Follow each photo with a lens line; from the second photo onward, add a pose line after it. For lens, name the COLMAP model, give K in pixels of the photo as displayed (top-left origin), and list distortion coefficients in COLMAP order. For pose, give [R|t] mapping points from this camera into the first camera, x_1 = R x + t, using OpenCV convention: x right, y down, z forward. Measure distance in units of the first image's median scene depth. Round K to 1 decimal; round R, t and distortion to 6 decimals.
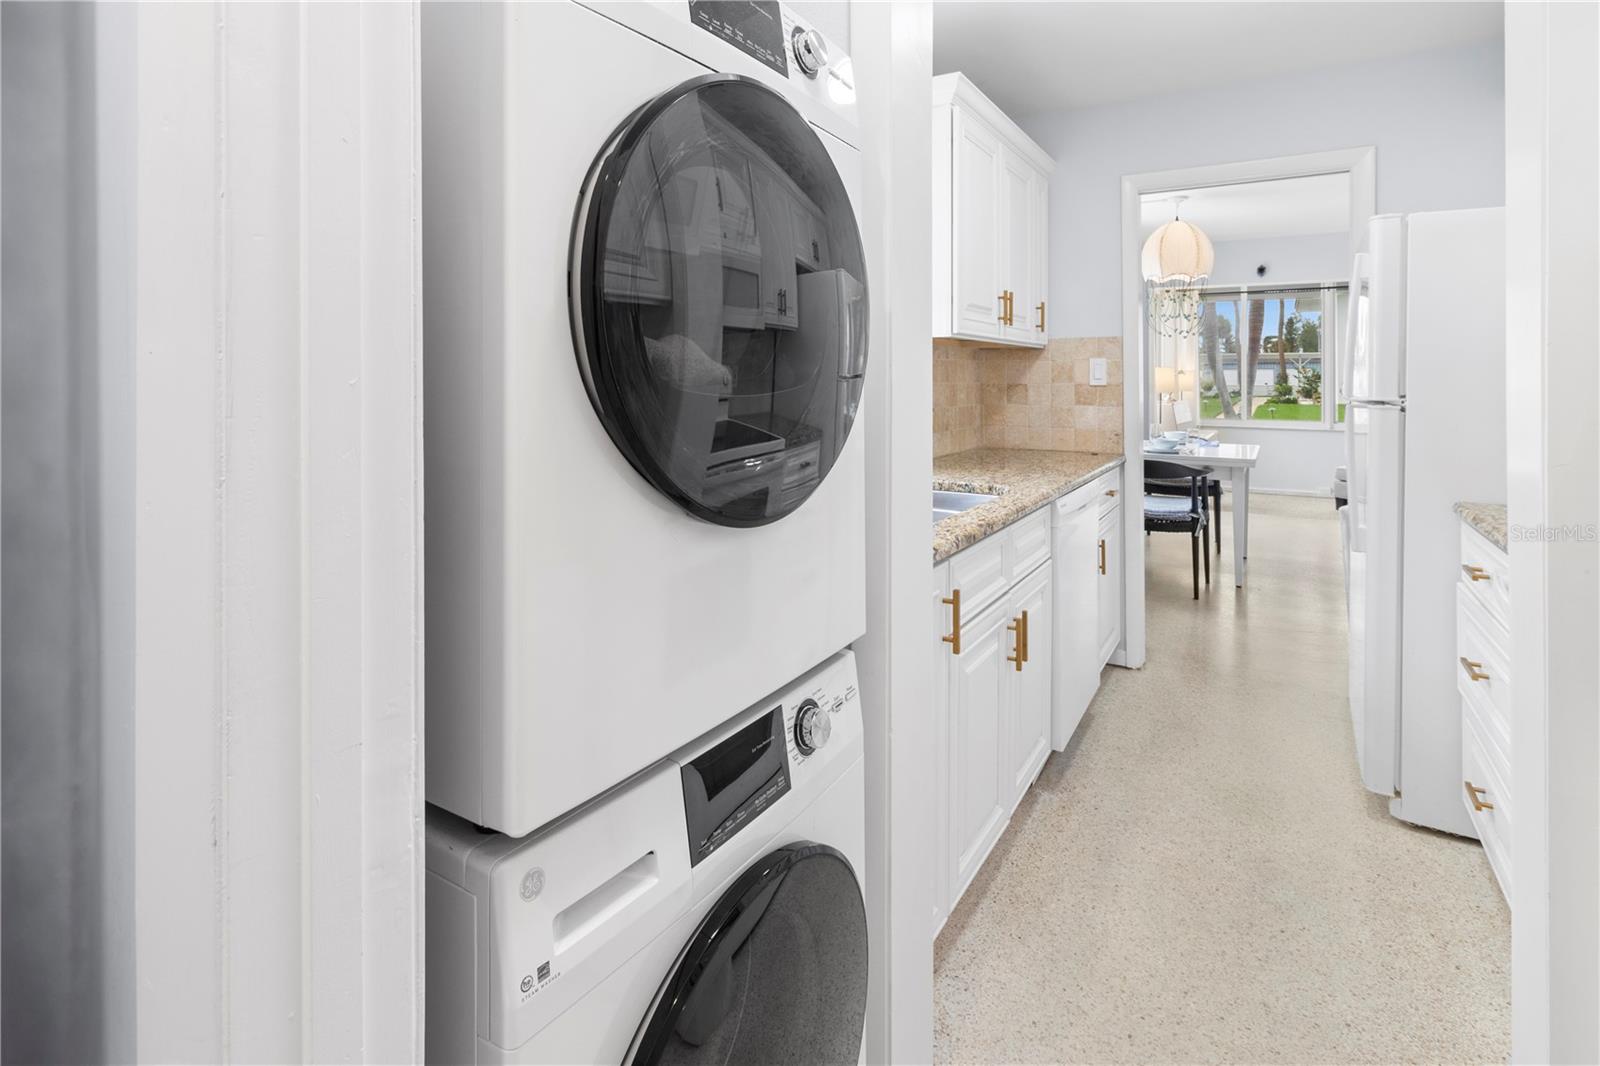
lens RADIAL K [[787.6, 0, 826.2], [0, 787.6, 374.9], [0, 0, 1]] dist [0.000693, 0.000264]
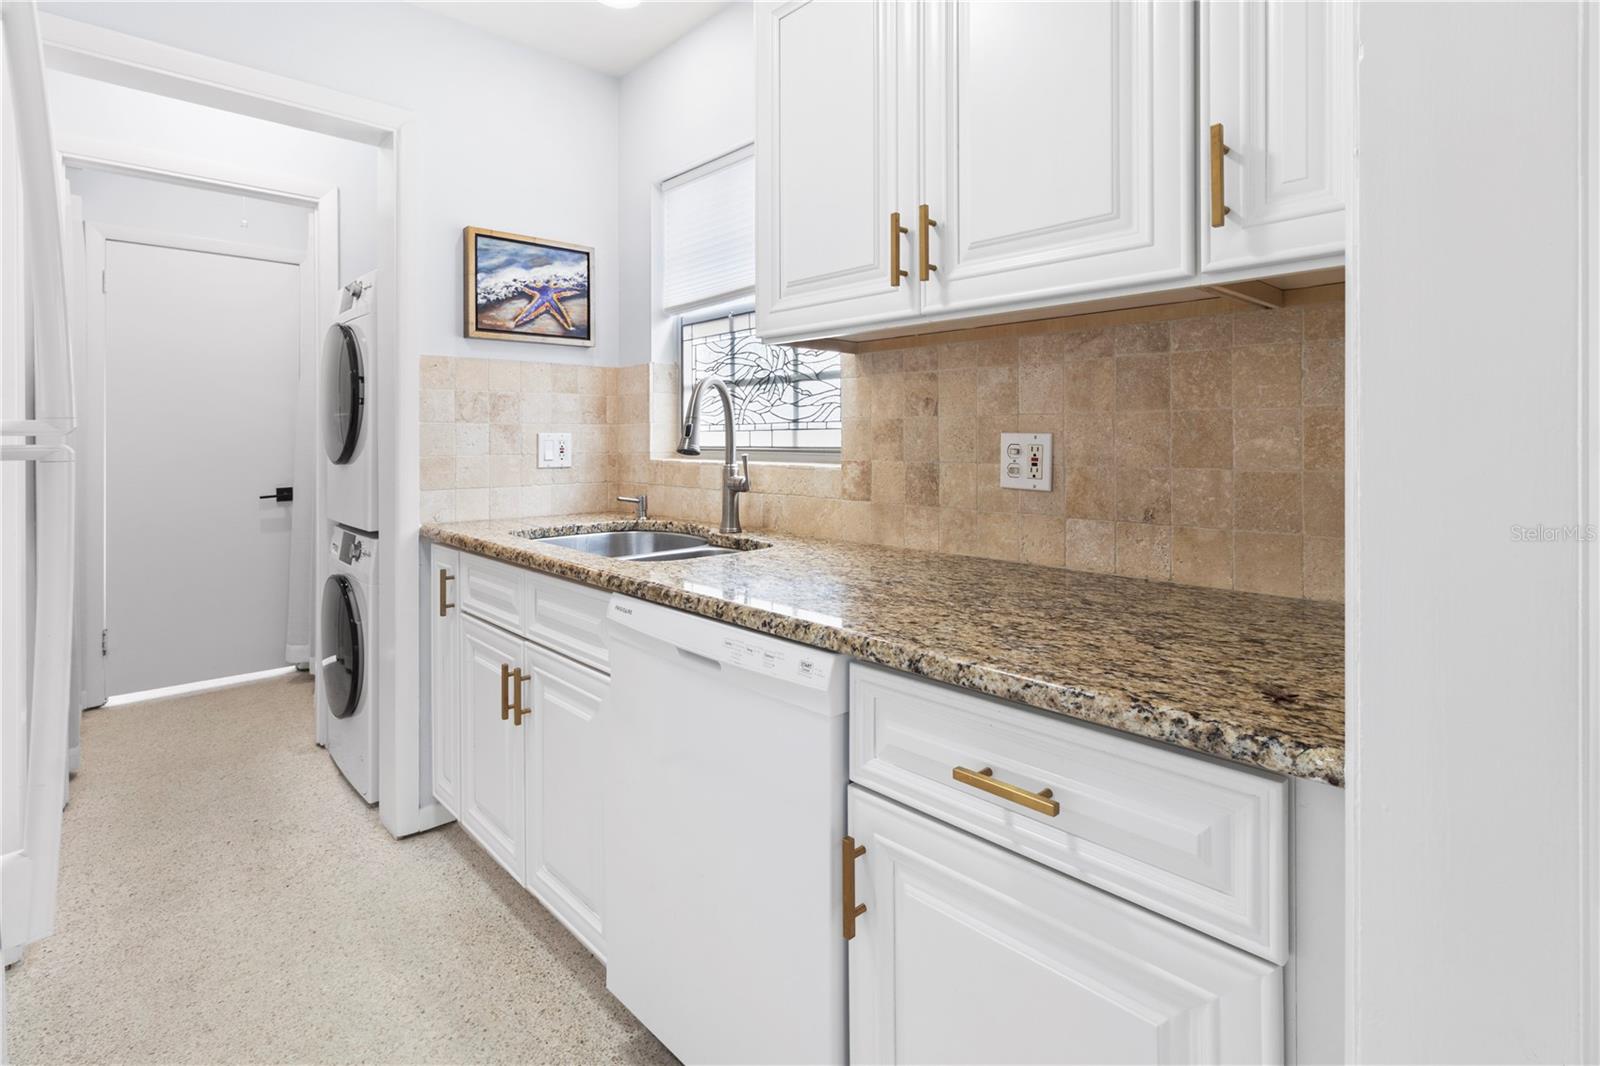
lens RADIAL K [[776.1, 0, 816.6], [0, 776.1, 436.8], [0, 0, 1]] dist [0.000761, 0.000051]
pose [[-0.275458, 0.000830, -0.961313, 0.450447], [0.007089, 0.999974, -0.001168, 0.017866], [0.961287, -0.007136, -0.275457, 0.703455]]
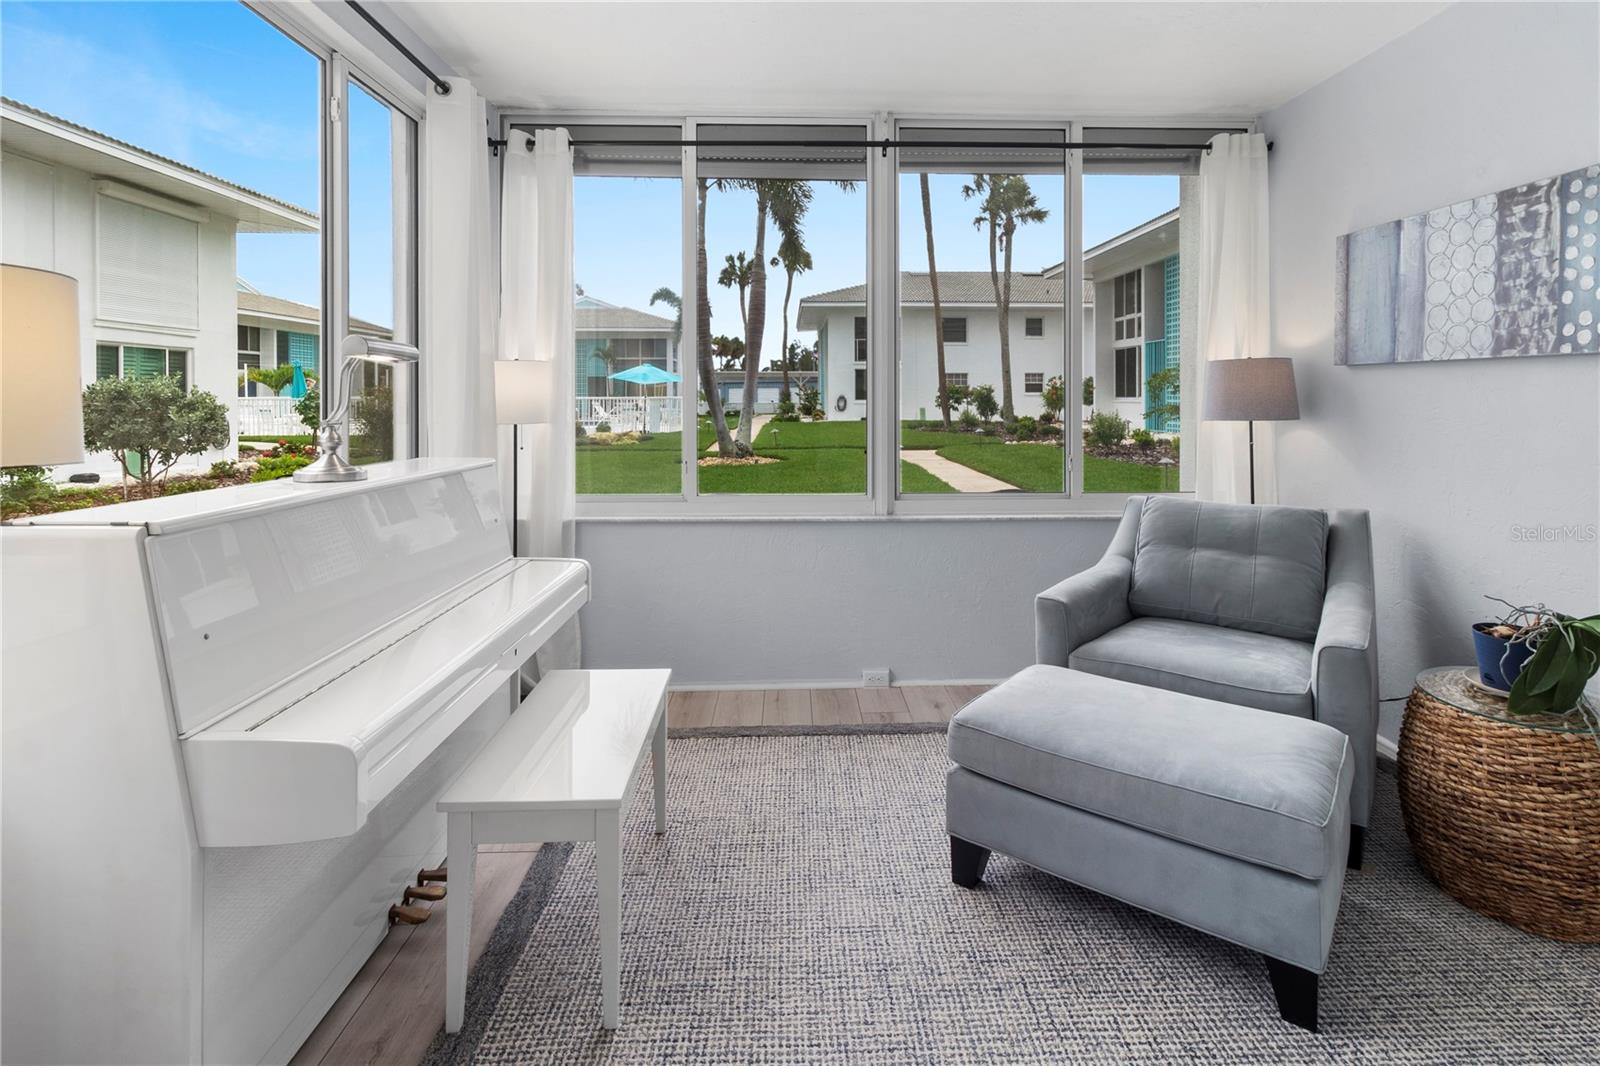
lens RADIAL K [[786.5, 0, 819.8], [0, 786.5, 399.6], [0, 0, 1]] dist [0.003056, 0.000393]
pose [[0.843332, -0.003271, 0.537382, 0.852007], [-0.000745, 0.999973, 0.007256, 0.020429], [-0.537392, -0.006519, 0.843308, 1.456304]]
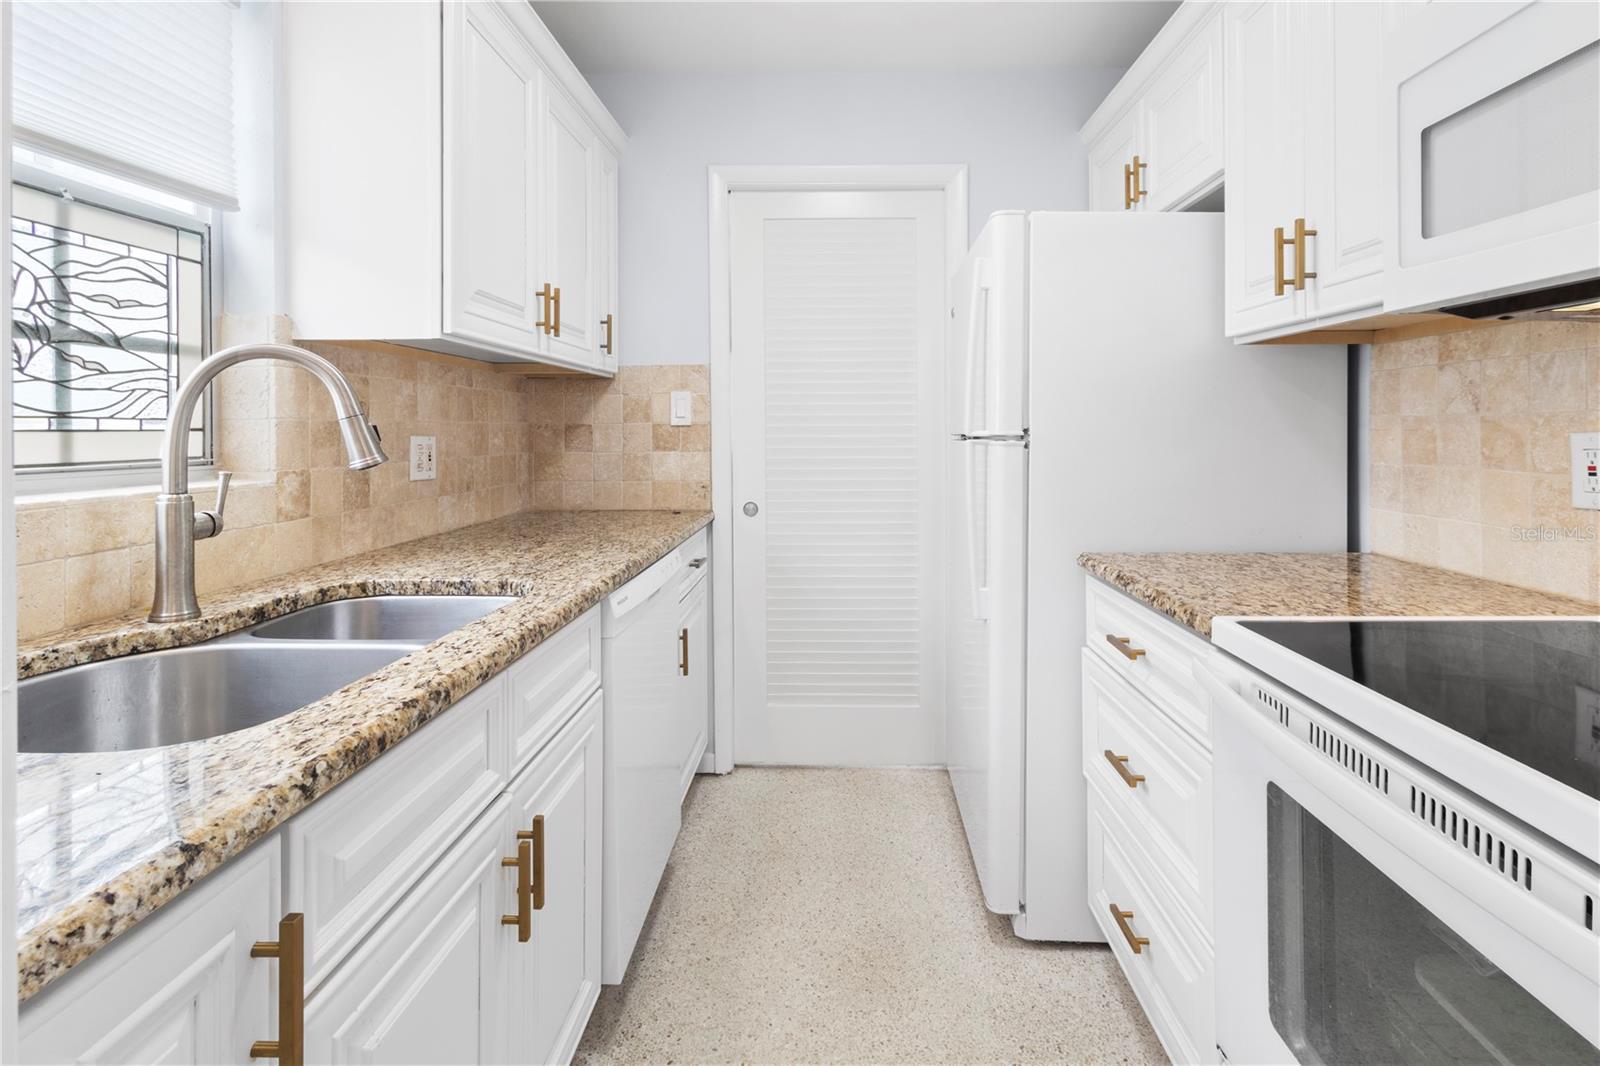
lens RADIAL K [[768.7, 0, 826.7], [0, 768.7, 425.8], [0, 0, 1]] dist [-0.001336, 0.000253]
pose [[0.875031, -0.001064, 0.484066, 0.075641], [0.002237, 0.999996, -0.001844, 0.011790], [-0.484062, 0.002696, 0.875030, 0.192247]]
